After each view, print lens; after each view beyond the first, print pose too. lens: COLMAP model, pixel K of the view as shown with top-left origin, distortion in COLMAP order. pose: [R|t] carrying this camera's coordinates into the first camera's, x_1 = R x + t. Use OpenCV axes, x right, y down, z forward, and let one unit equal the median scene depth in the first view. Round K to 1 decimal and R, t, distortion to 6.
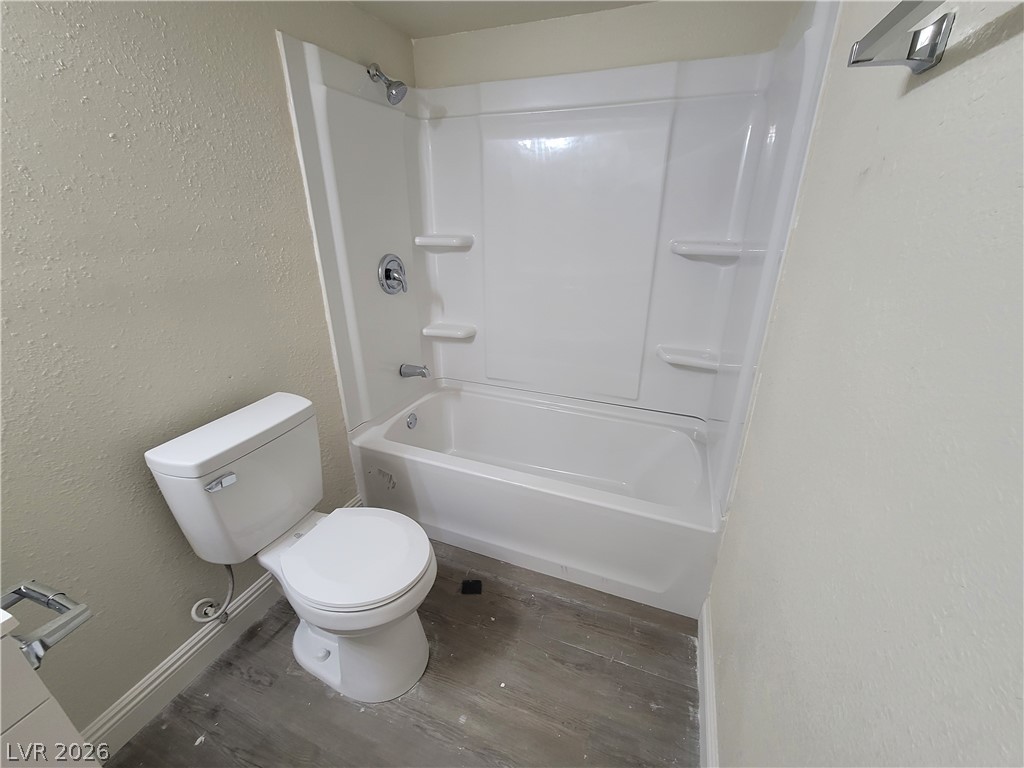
lens RADIAL K [[415.6, 0, 512.0], [0, 415.6, 384.0], [0, 0, 1]] dist [0.003430, 0.000340]
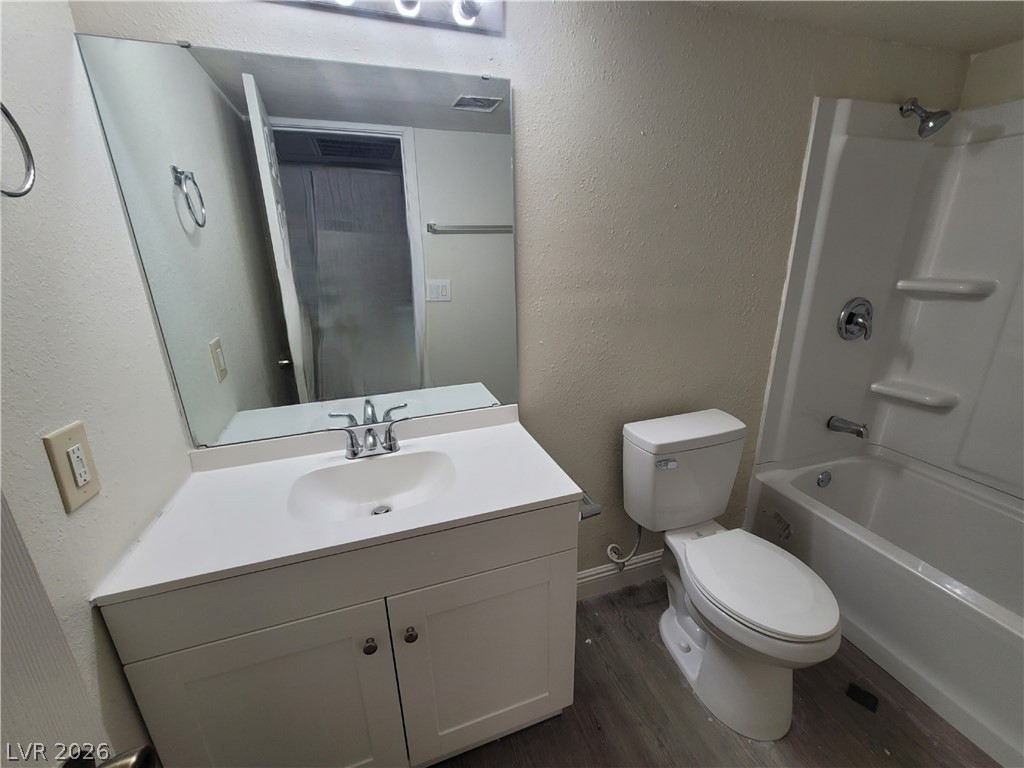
lens RADIAL K [[422.5, 0, 512.0], [0, 422.5, 384.0], [0, 0, 1]] dist [0.000269, -0.000124]
pose [[0.645445, 0.228276, -0.728897, -0.067518], [-0.279843, 0.958614, 0.052415, 0.037941], [0.710696, 0.170146, 0.682614, -0.154524]]
